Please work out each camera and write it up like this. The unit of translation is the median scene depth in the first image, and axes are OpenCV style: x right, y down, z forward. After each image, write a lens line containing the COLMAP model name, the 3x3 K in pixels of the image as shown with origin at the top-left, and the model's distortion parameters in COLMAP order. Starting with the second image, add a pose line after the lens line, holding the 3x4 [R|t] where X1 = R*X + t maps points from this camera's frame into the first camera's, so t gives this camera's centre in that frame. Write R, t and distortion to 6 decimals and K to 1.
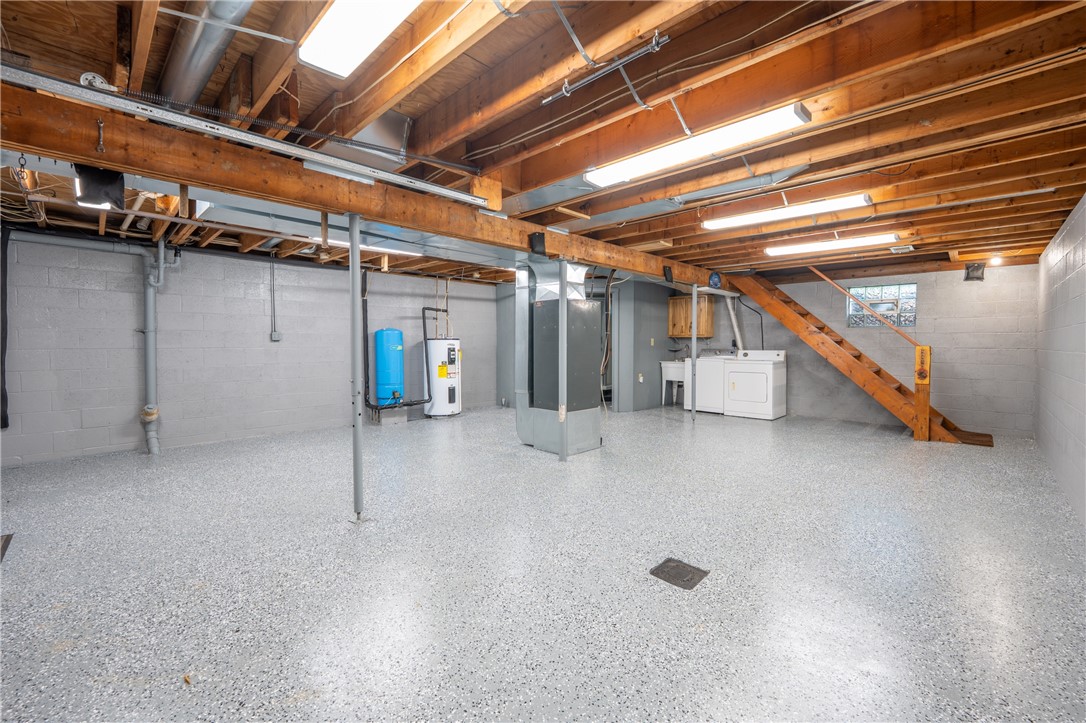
lens RADIAL K [[448.7, 0, 544.2], [0, 448.7, 353.1], [0, 0, 1]] dist [-0.009838, -0.000615]
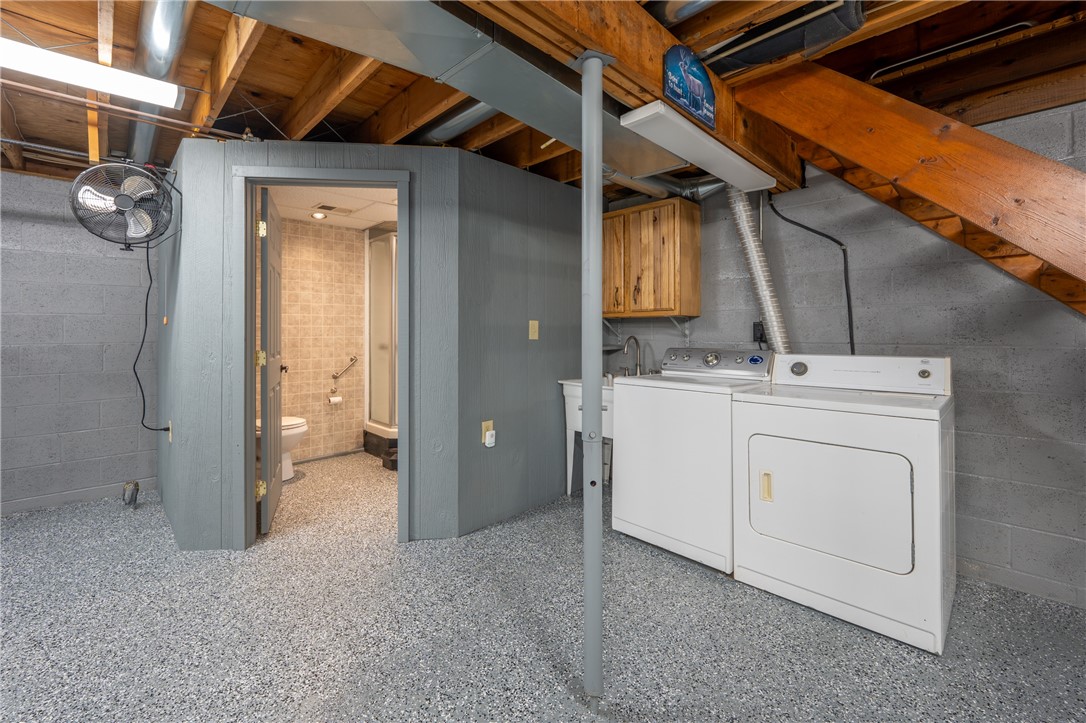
lens RADIAL K [[448.7, 0, 532.4], [0, 448.7, 333.4], [0, 0, 1]] dist [-0.009838, -0.000615]
pose [[0.999429, -0.005128, -0.033399, 0.264692], [0.004507, 0.999816, -0.018628, -0.015800], [0.033488, 0.018466, 0.999269, 0.657856]]
